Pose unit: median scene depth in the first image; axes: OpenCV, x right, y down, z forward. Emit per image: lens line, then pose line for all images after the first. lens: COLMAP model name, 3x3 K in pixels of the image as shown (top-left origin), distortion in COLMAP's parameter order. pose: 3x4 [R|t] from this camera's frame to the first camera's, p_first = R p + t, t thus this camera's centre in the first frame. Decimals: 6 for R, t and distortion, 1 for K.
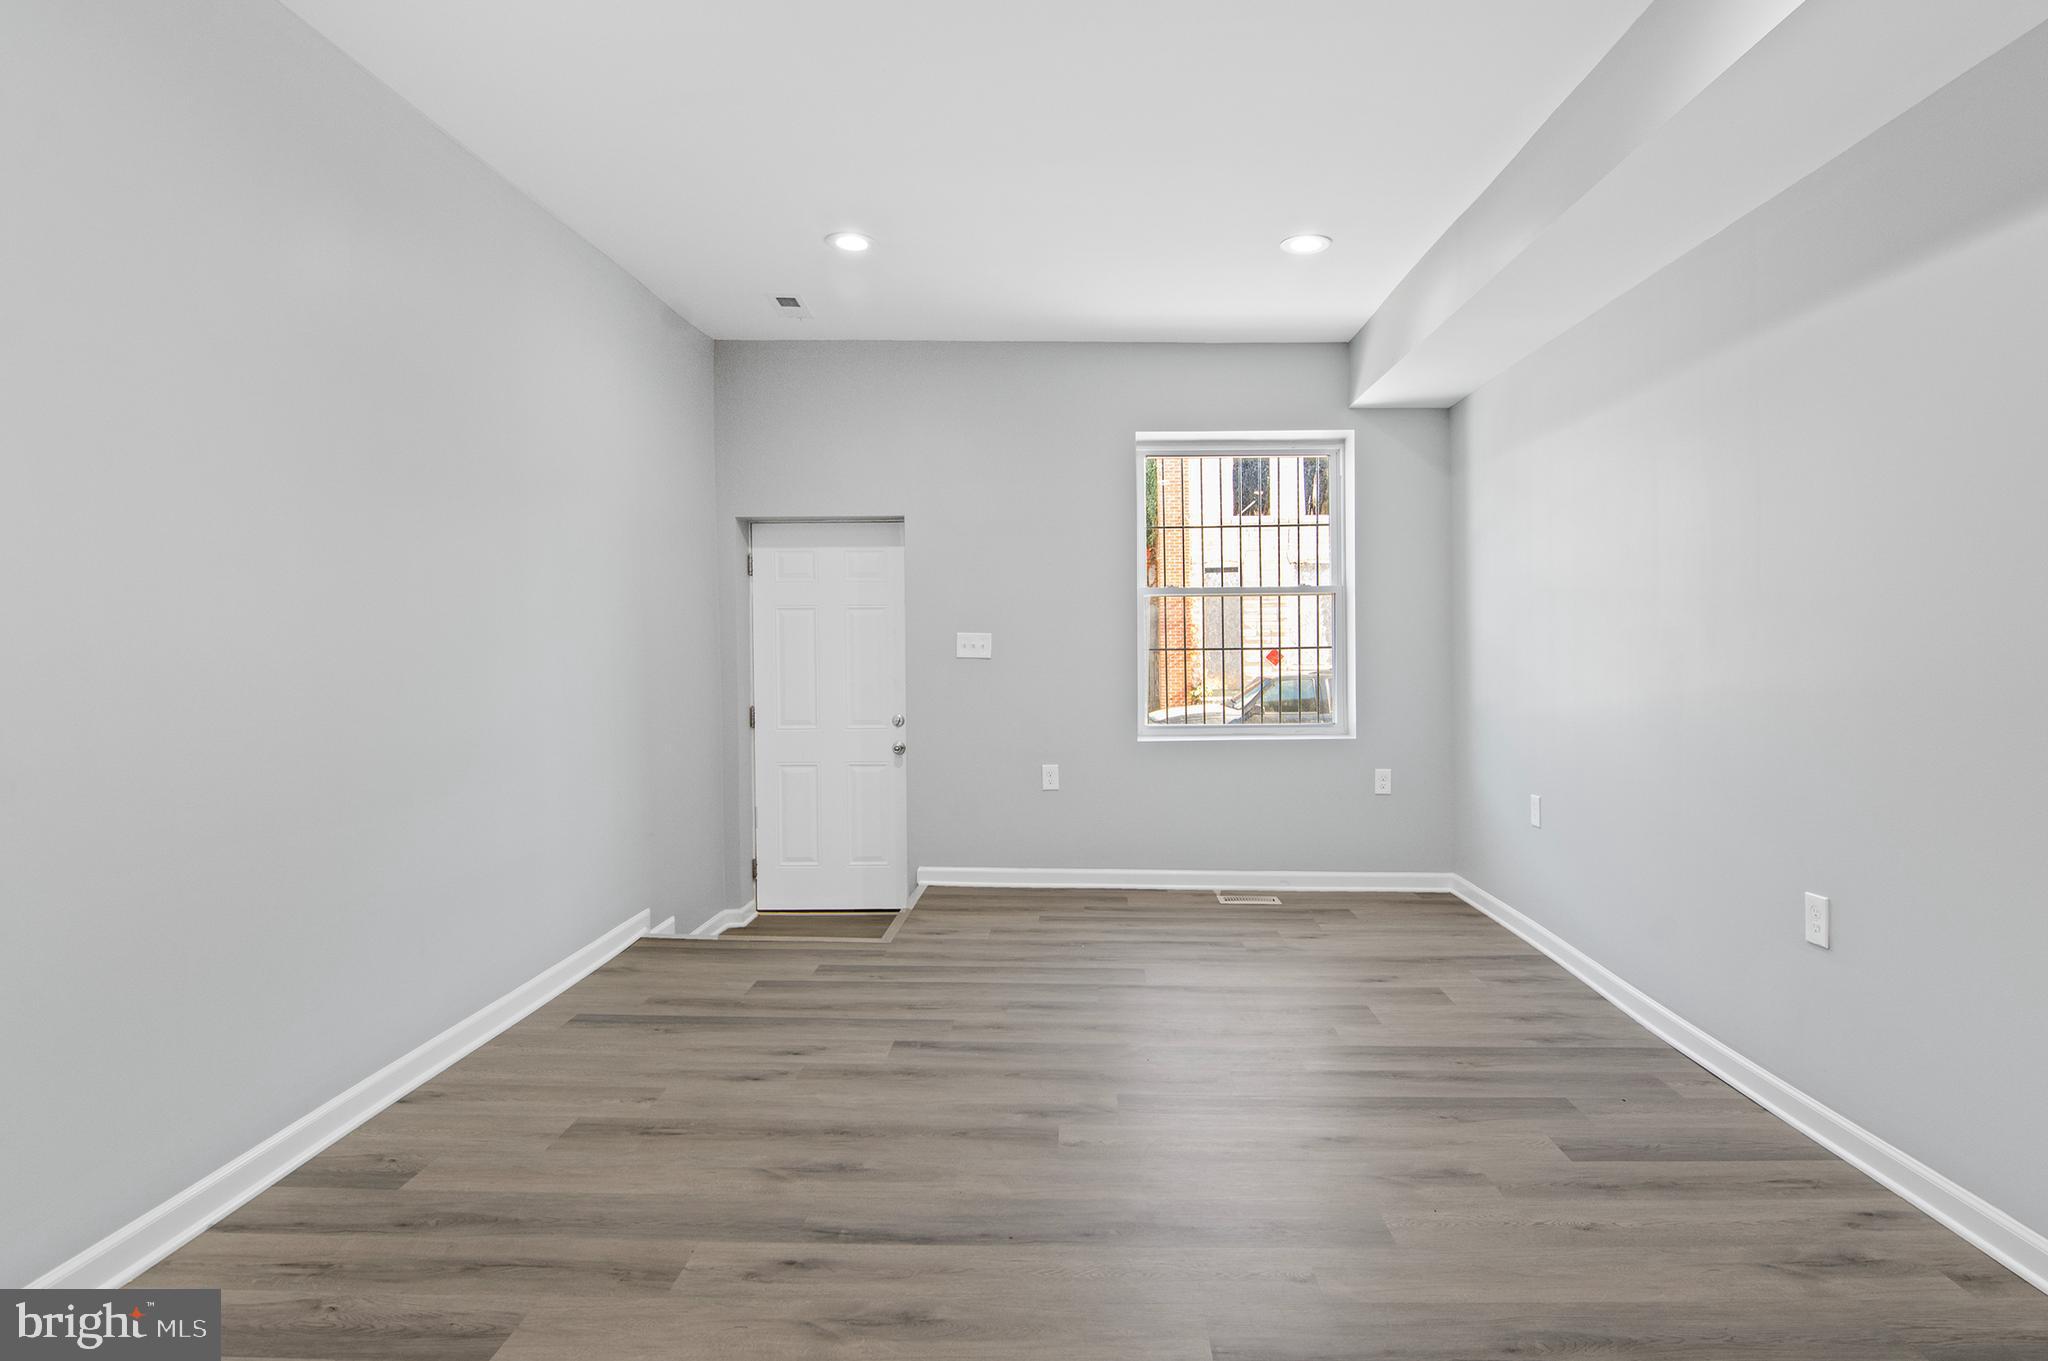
lens RADIAL K [[949.9, 0, 1029.1], [0, 949.9, 671.0], [0, 0, 1]] dist [-0.001098, 0.000016]
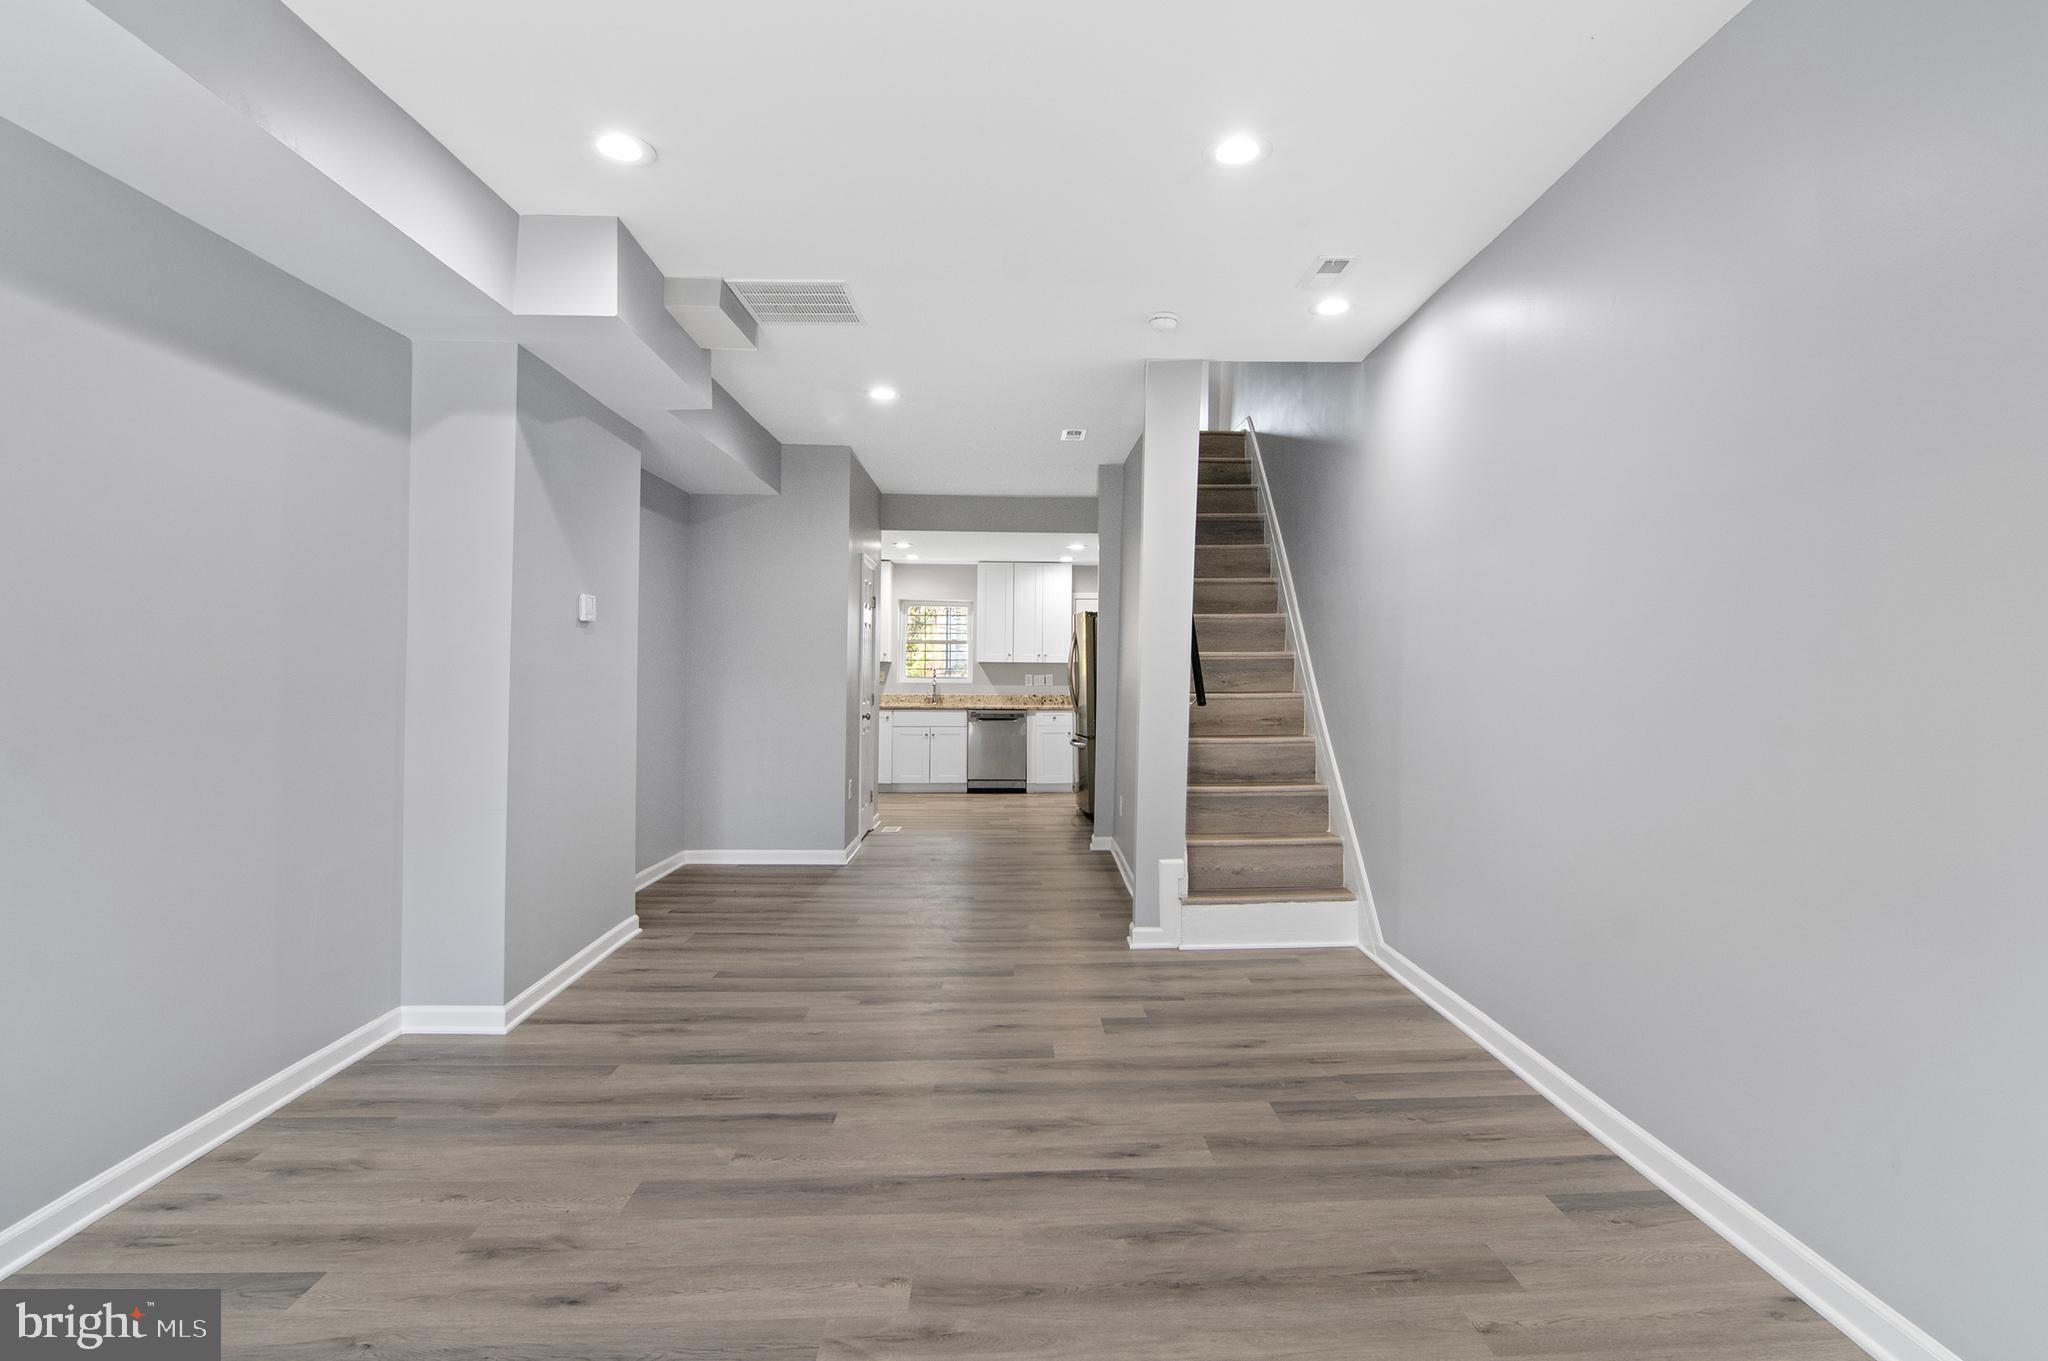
lens RADIAL K [[949.9, 0, 1028.0], [0, 949.9, 676.4], [0, 0, 1]] dist [-0.001098, 0.000016]
pose [[-0.996799, 0.001019, -0.079948, -0.004909], [-0.001986, 0.999295, 0.037502, -0.071945], [0.079930, 0.037541, -0.996093, 1.990945]]
